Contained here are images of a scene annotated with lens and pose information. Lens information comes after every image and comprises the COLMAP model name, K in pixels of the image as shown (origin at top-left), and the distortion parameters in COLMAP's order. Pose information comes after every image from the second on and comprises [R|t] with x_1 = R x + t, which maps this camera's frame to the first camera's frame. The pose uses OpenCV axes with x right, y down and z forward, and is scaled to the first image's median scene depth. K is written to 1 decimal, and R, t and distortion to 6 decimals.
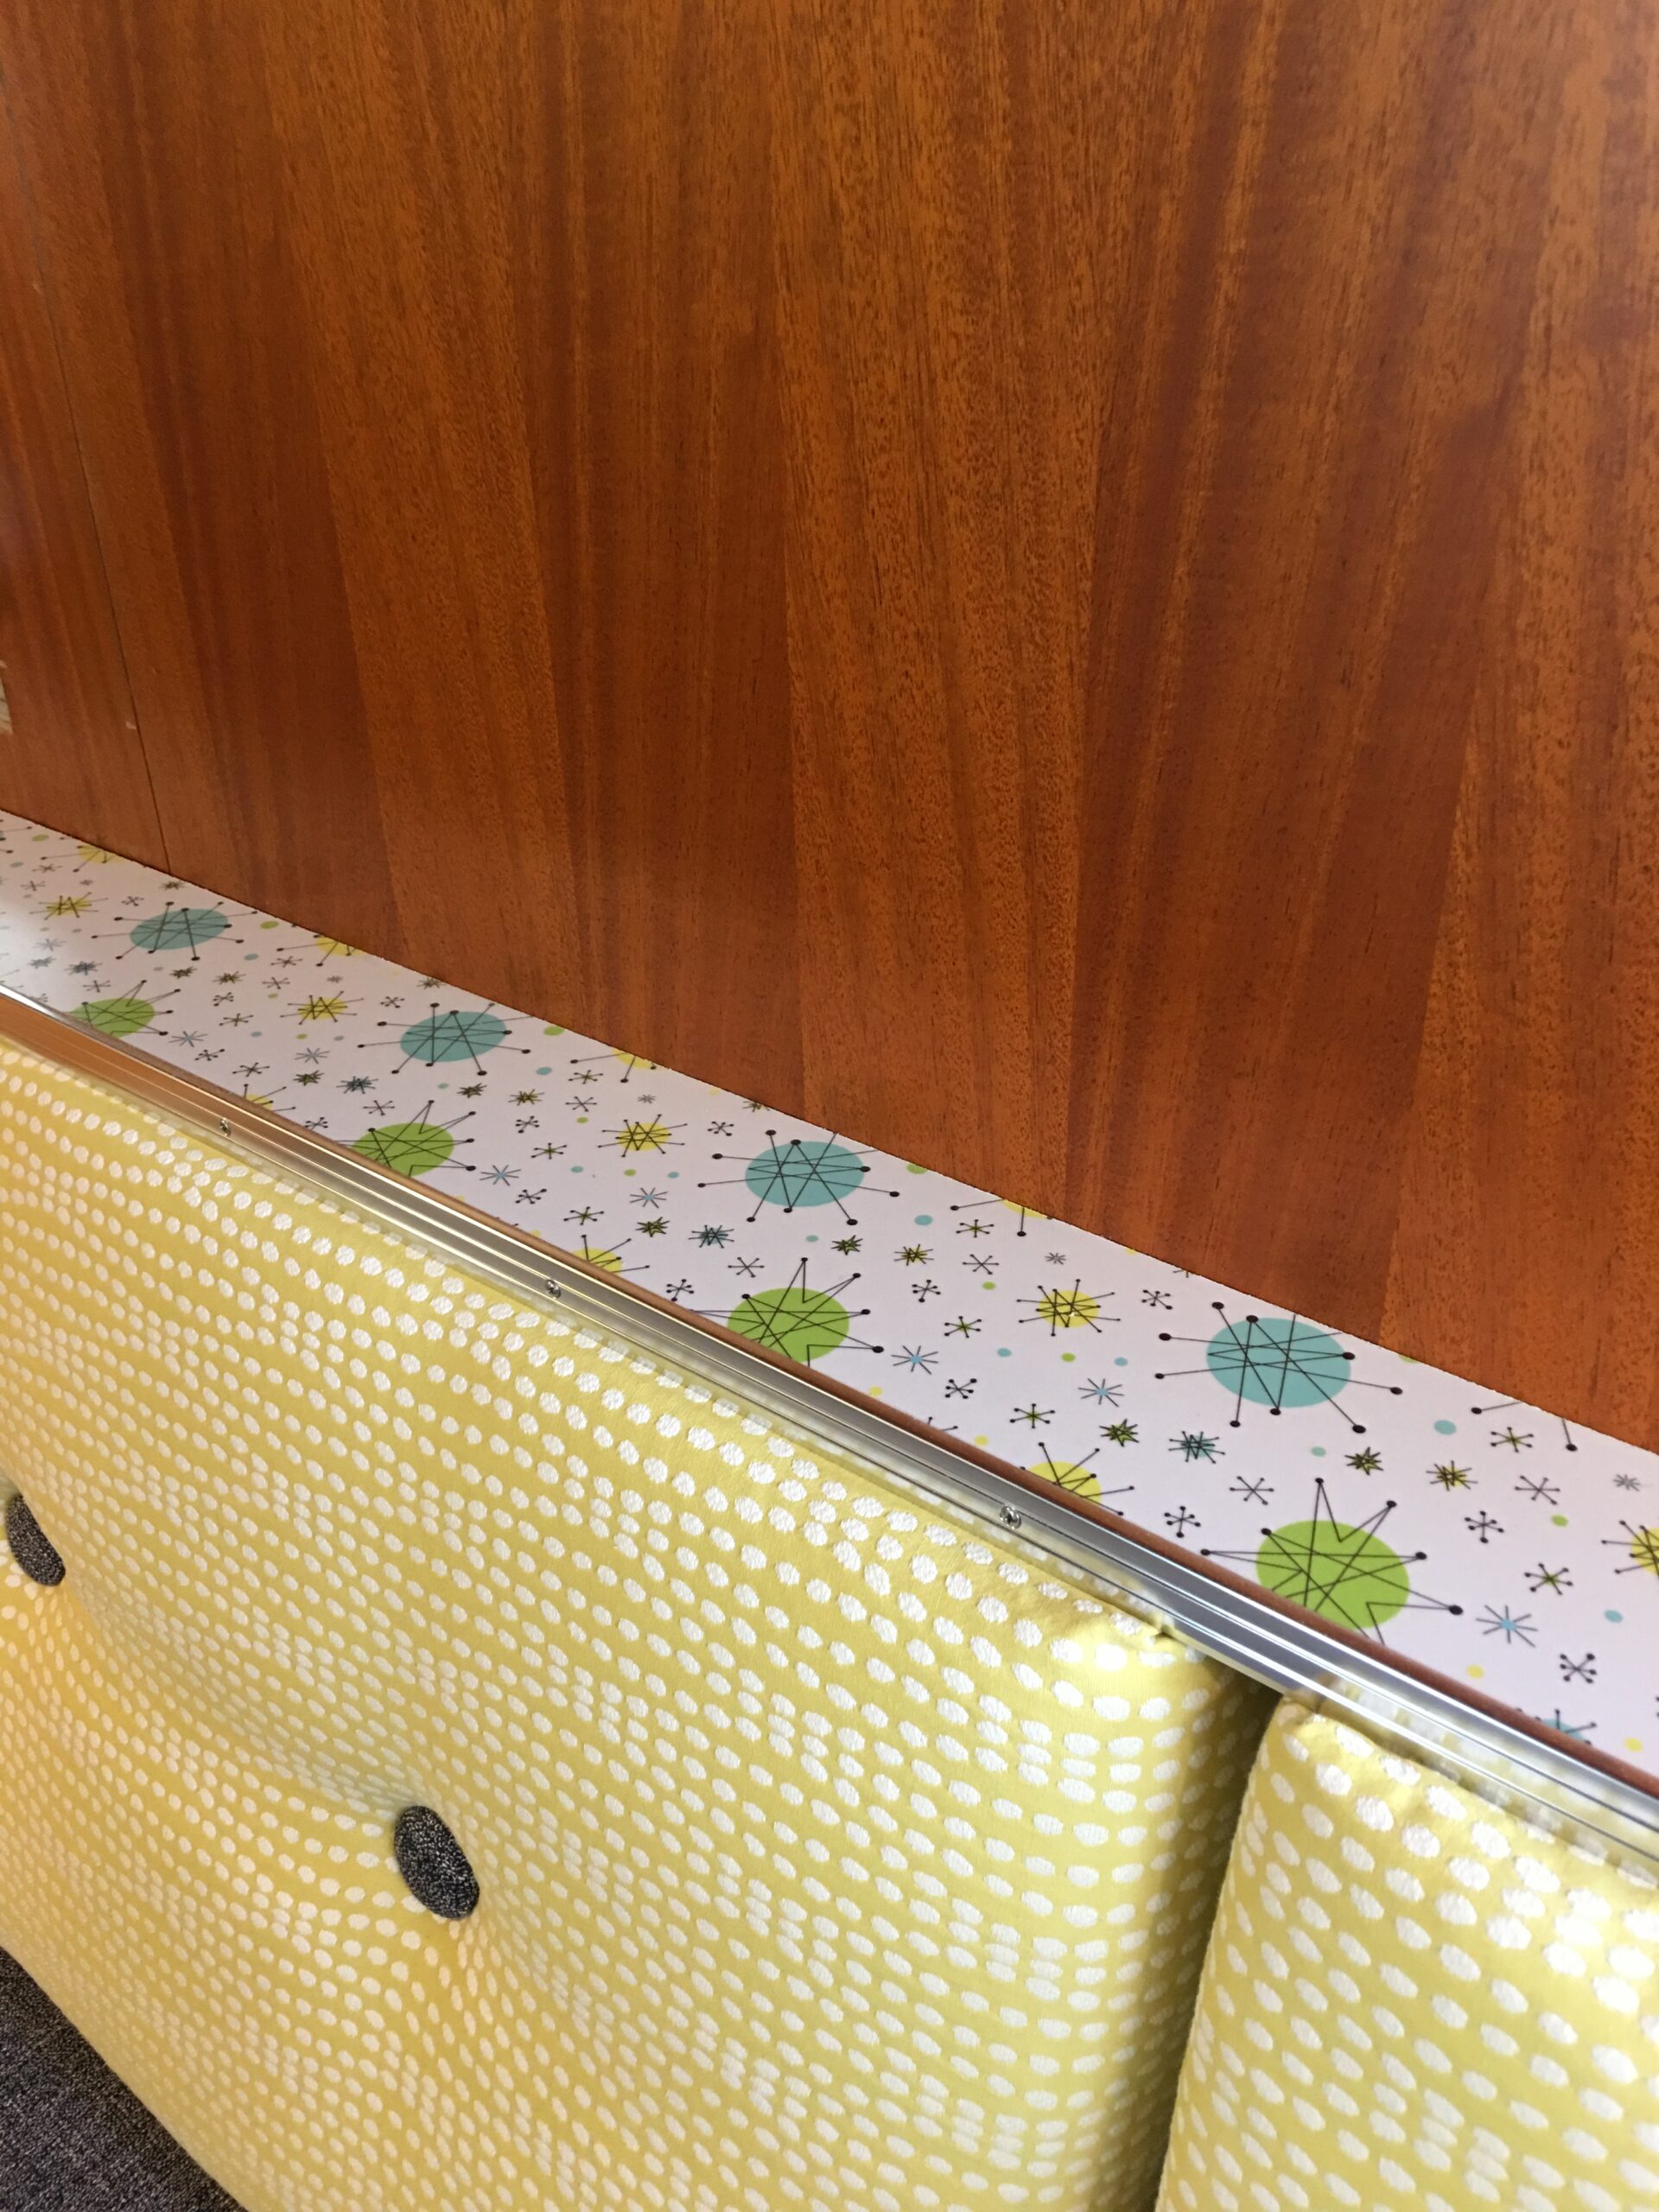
lens RADIAL K [[1858.0, 0, 827.9], [0, 1858.0, 1099.6], [0, 0, 1]] dist [0.093342, -0.138534]
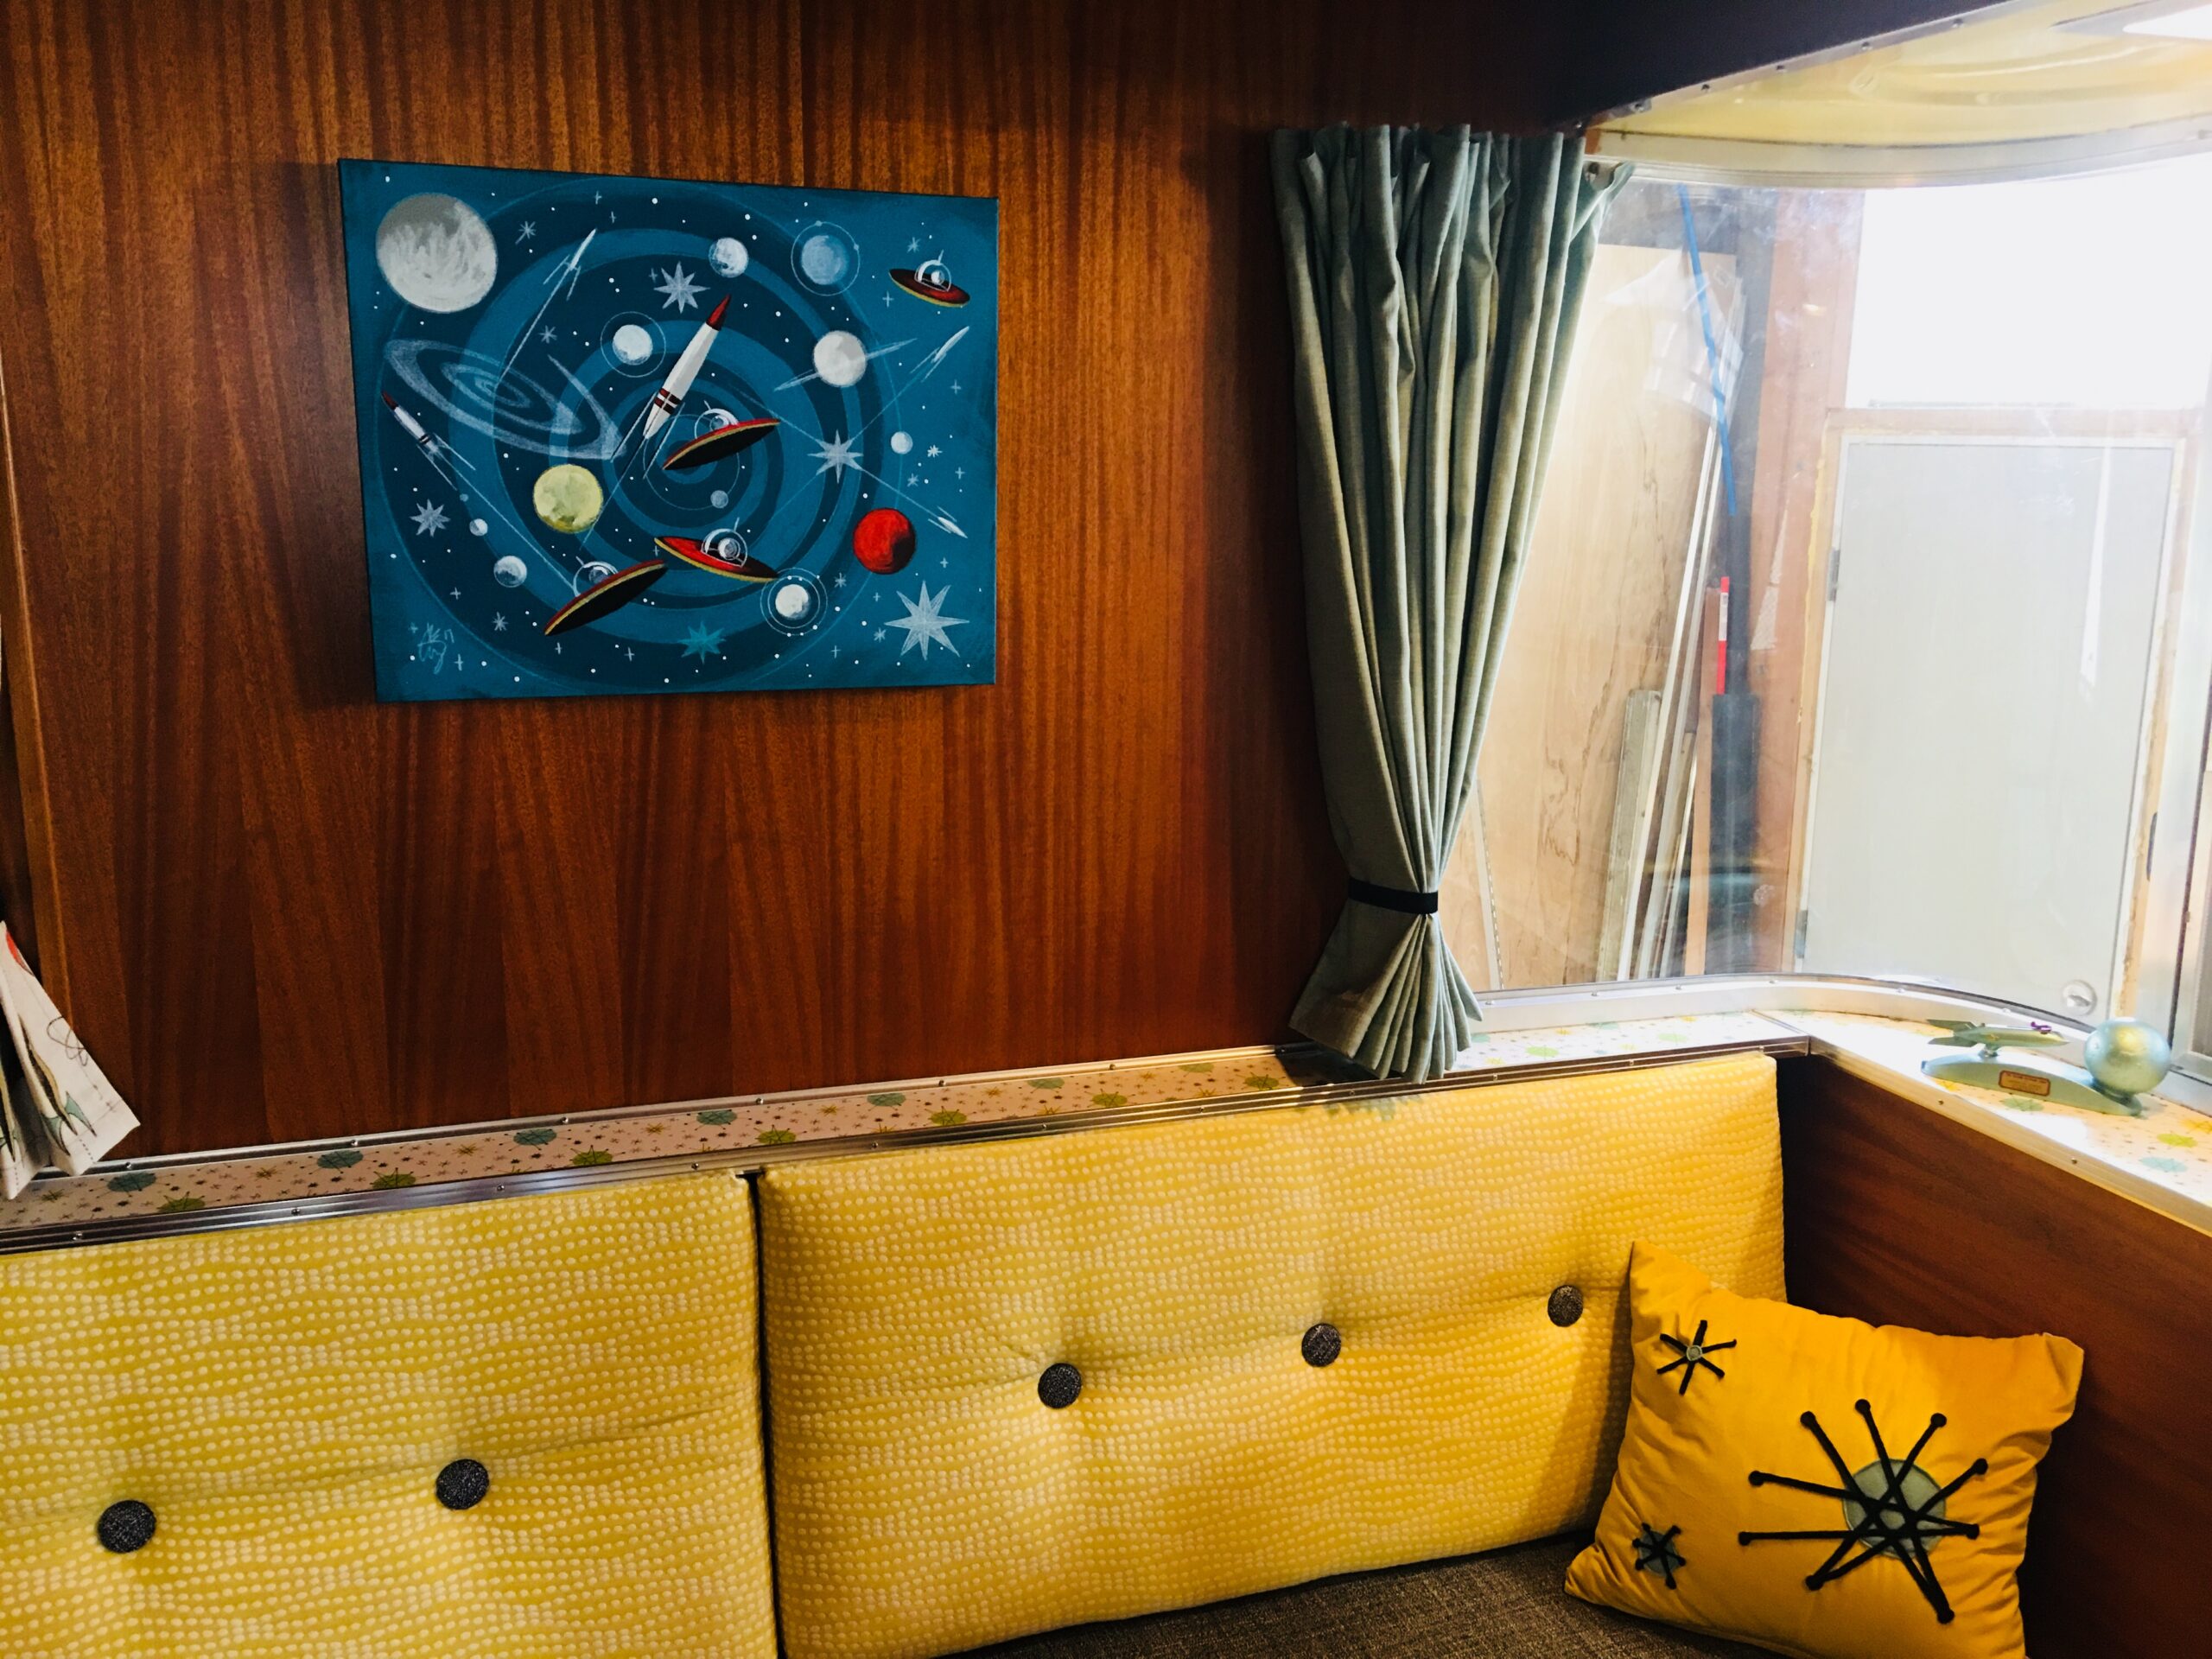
lens RADIAL K [[1858.0, 0, 1104.8], [0, 1858.0, 830.2], [0, 0, 1]] dist [0.093342, -0.138534]
pose [[0.510308, -0.147859, 0.847186, -2.200841], [0.398193, 0.913774, -0.080374, 0.216346], [-0.762252, 0.378359, 0.525182, -1.525210]]
